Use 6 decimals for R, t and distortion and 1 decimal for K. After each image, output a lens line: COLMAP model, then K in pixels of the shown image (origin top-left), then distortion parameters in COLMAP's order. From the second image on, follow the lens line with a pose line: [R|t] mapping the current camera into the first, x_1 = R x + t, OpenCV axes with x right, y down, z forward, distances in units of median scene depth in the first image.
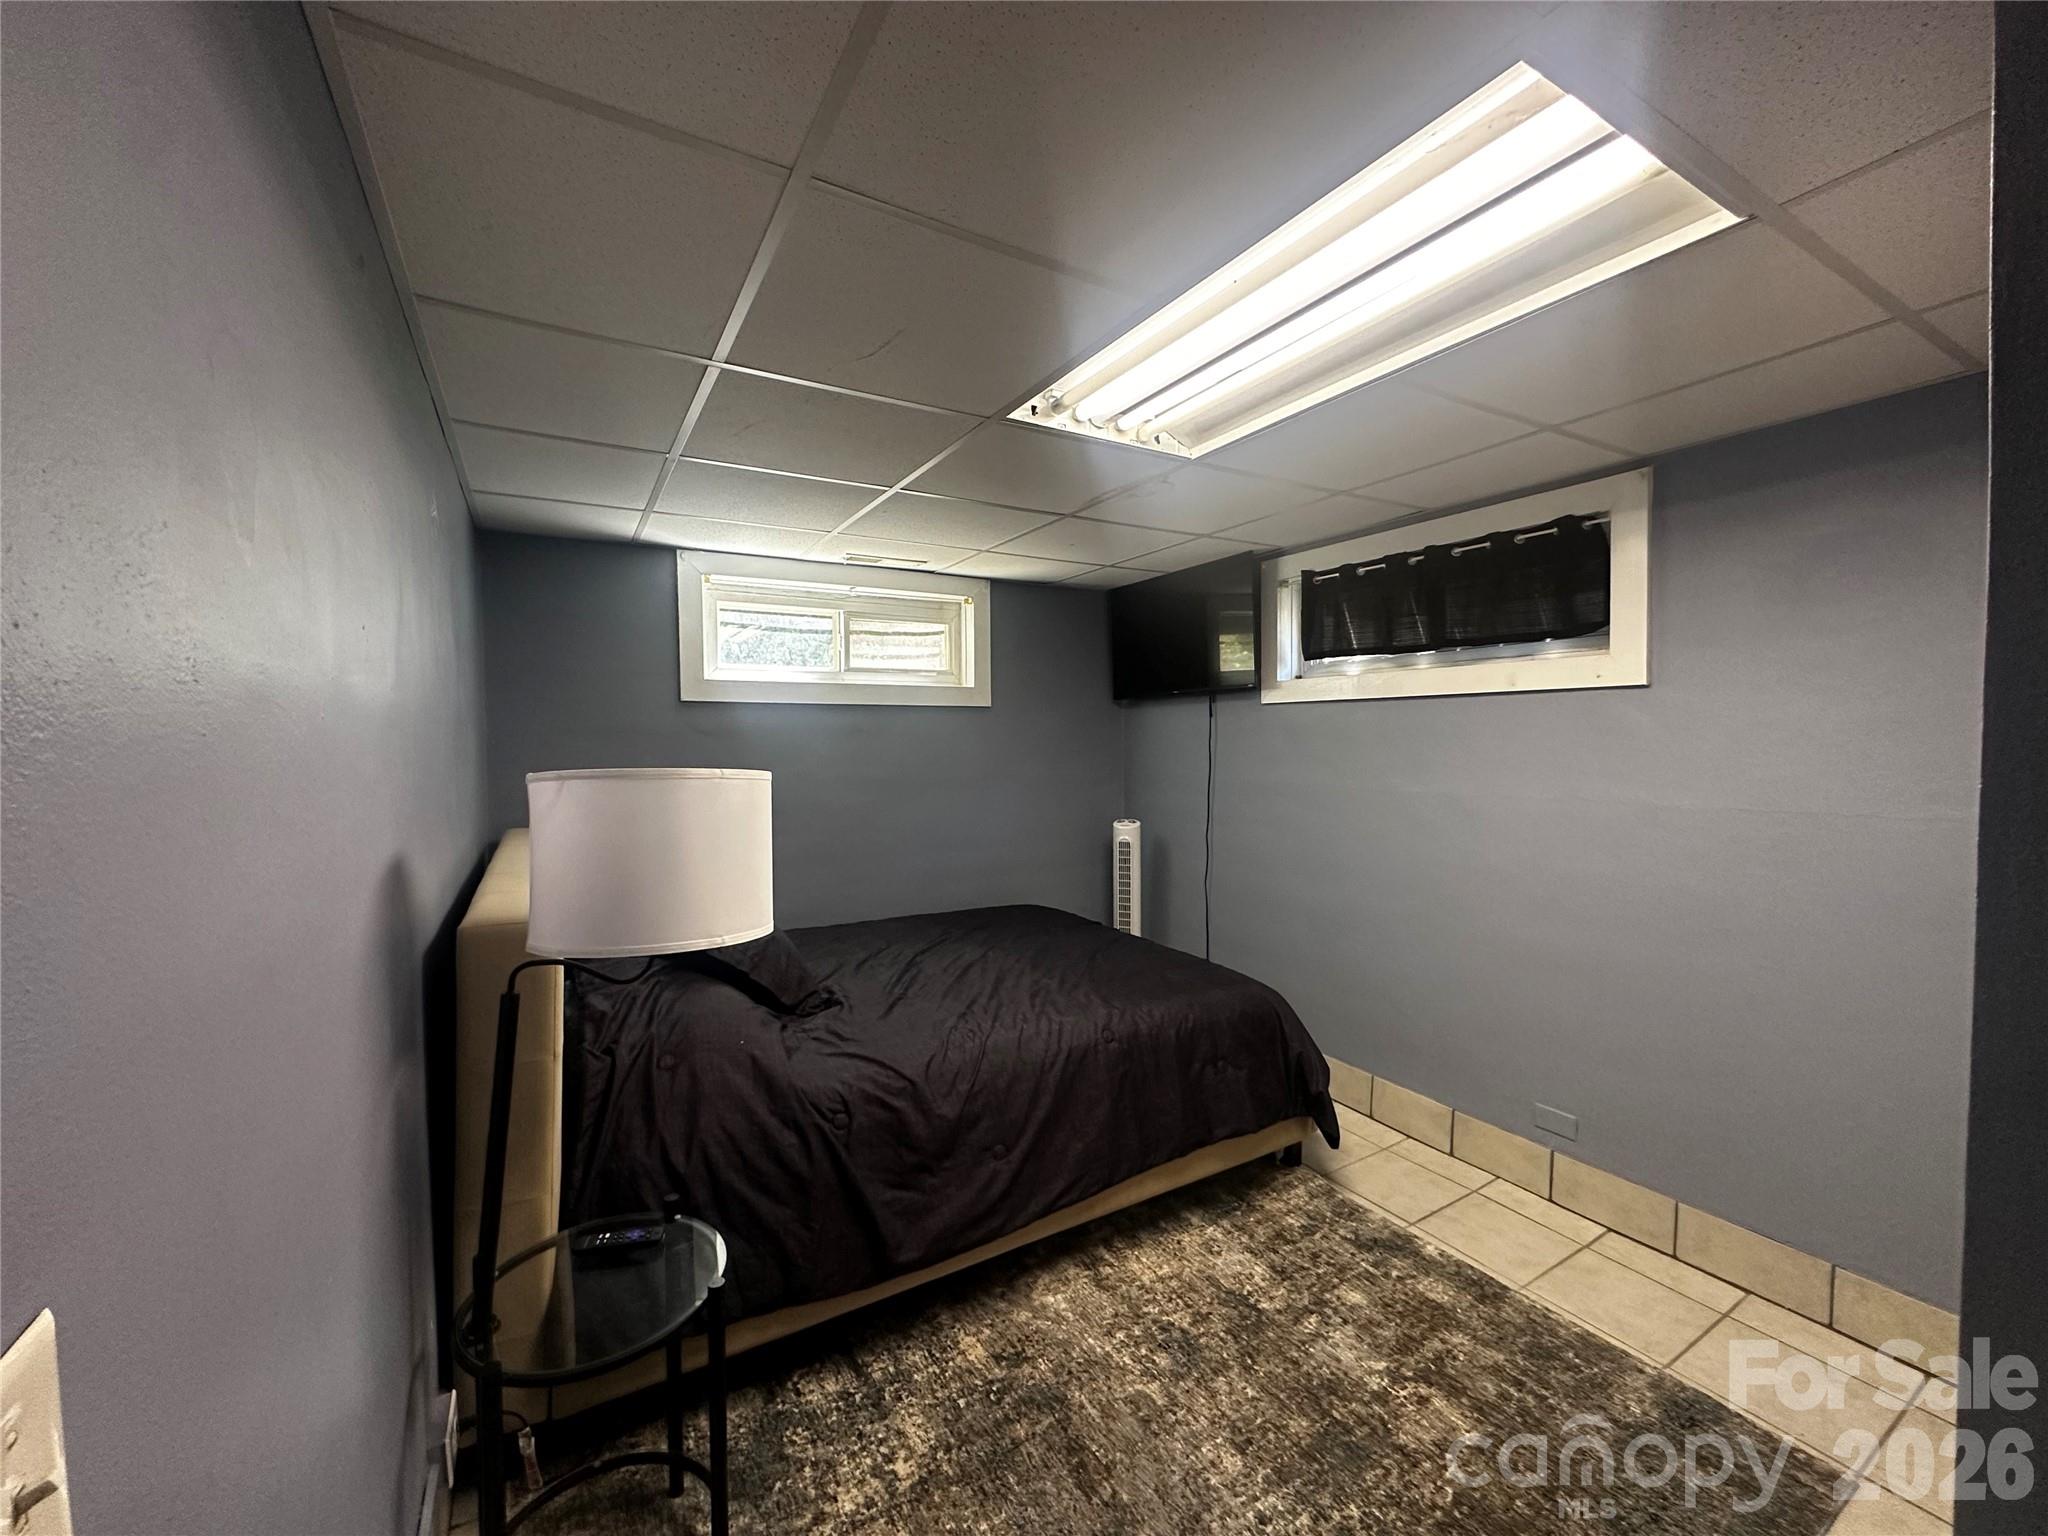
lens RADIAL K [[817.3, 0, 1026.4], [0, 817.3, 778.2], [0, 0, 1]] dist [-0.006719, 0.000962]
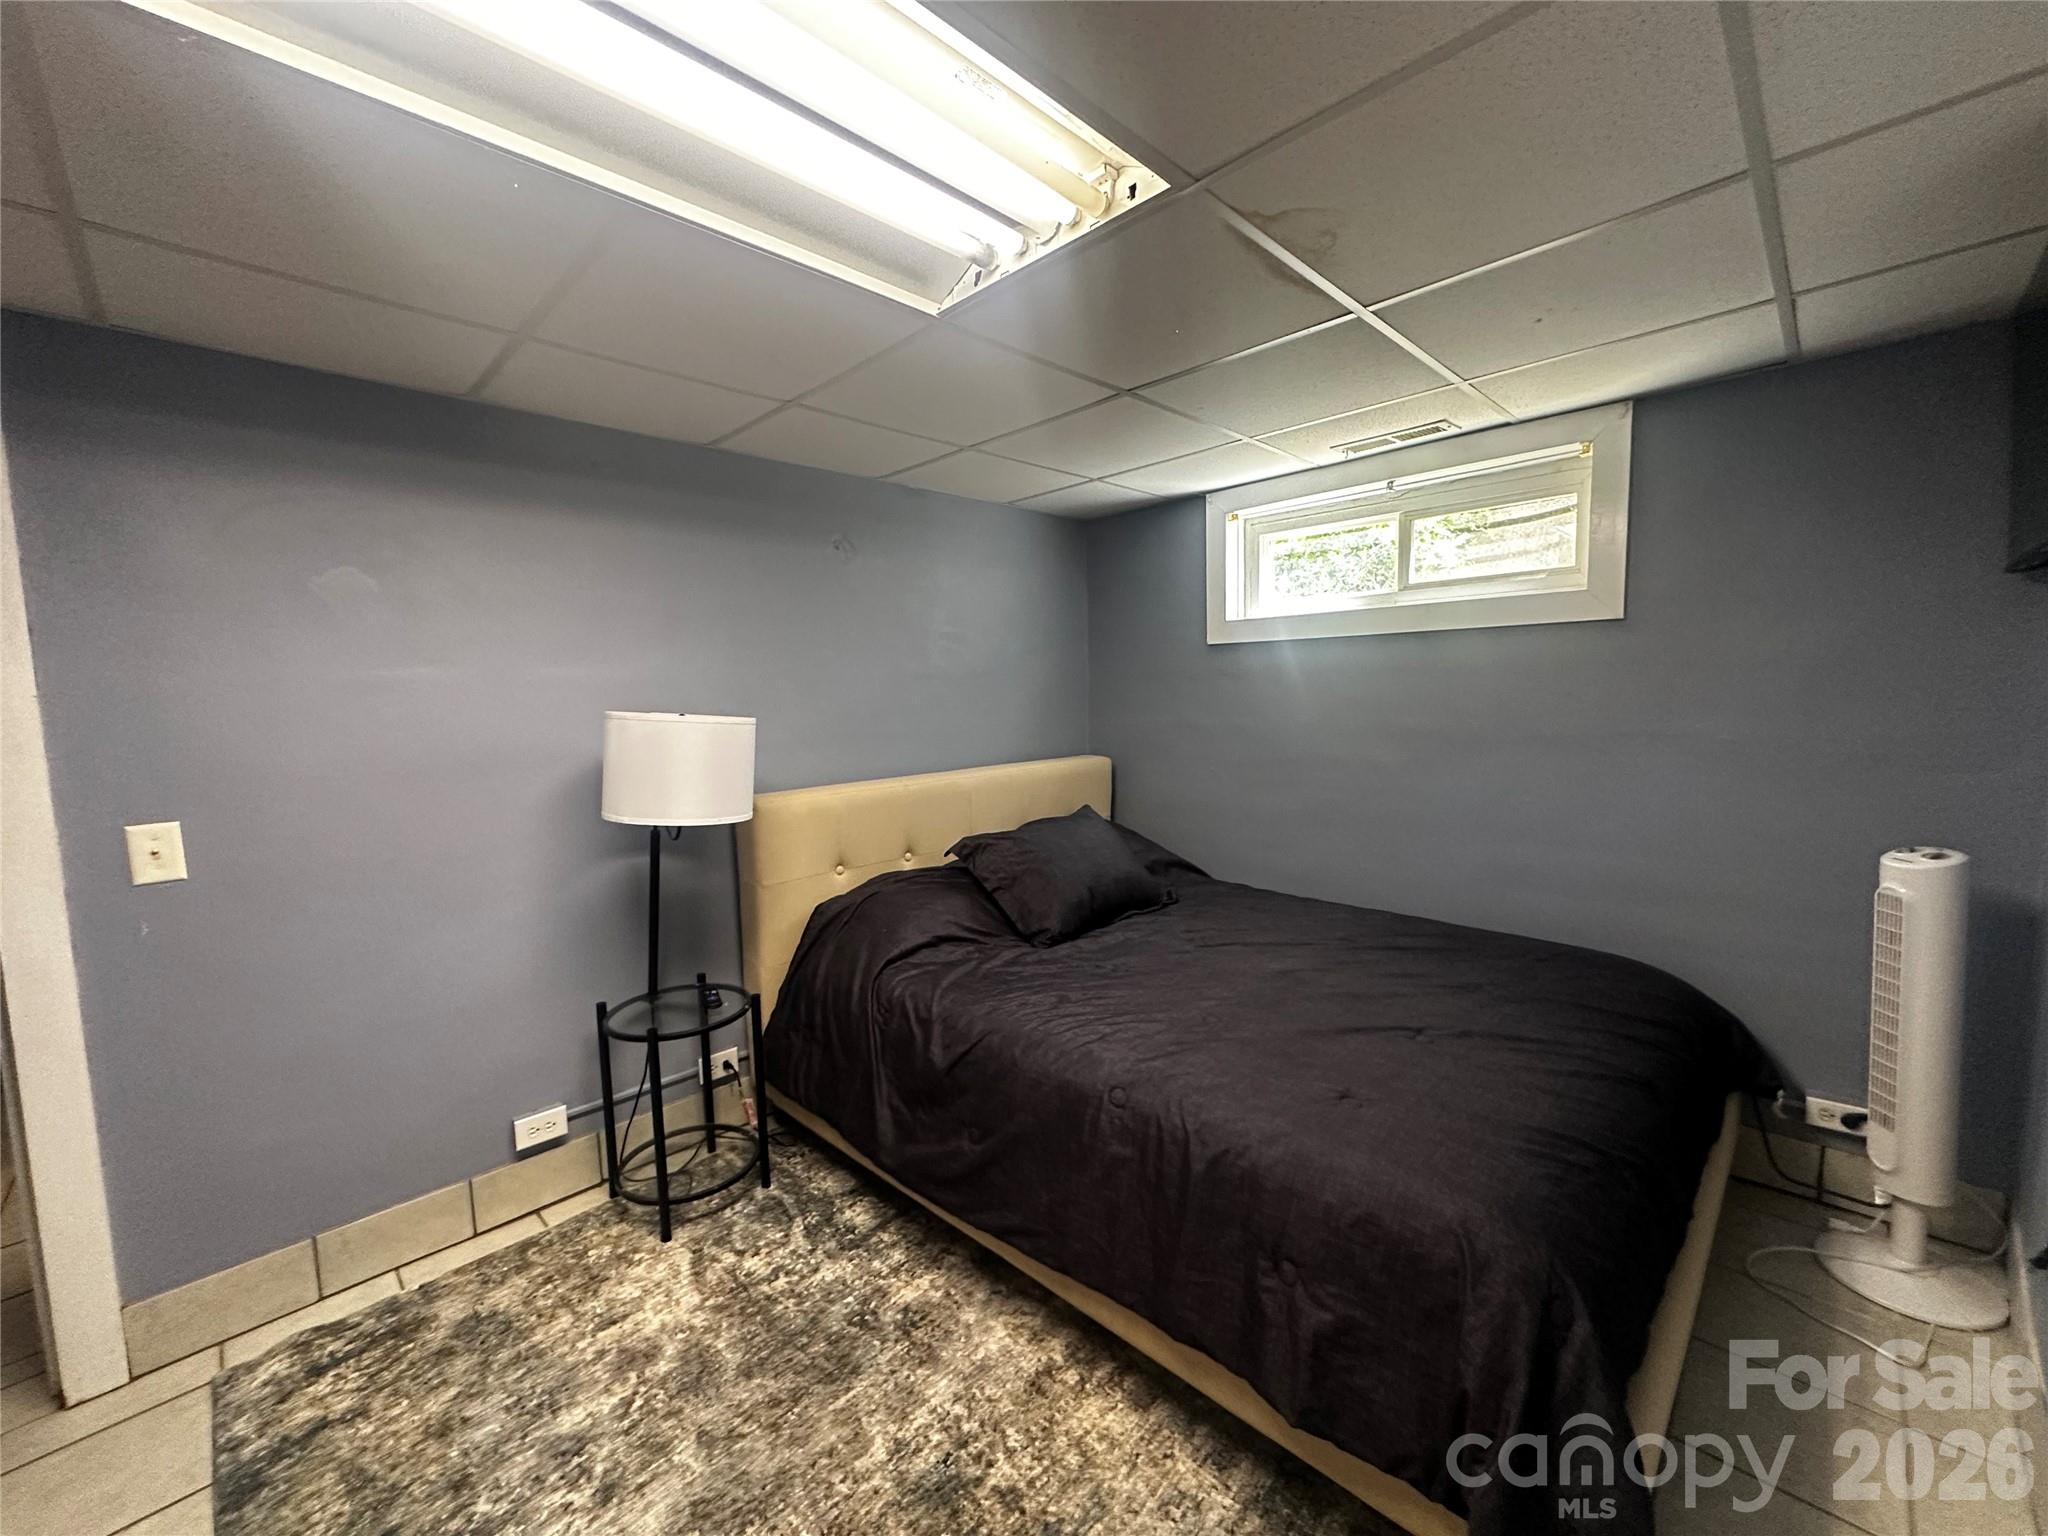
lens RADIAL K [[817.3, 0, 1018.8], [0, 817.3, 770.8], [0, 0, 1]] dist [-0.006719, 0.000962]
pose [[0.247312, 0.087676, -0.964961, 0.888211], [-0.027345, 0.996133, 0.083500, -0.028011], [0.968550, 0.005737, 0.248753, 0.874479]]
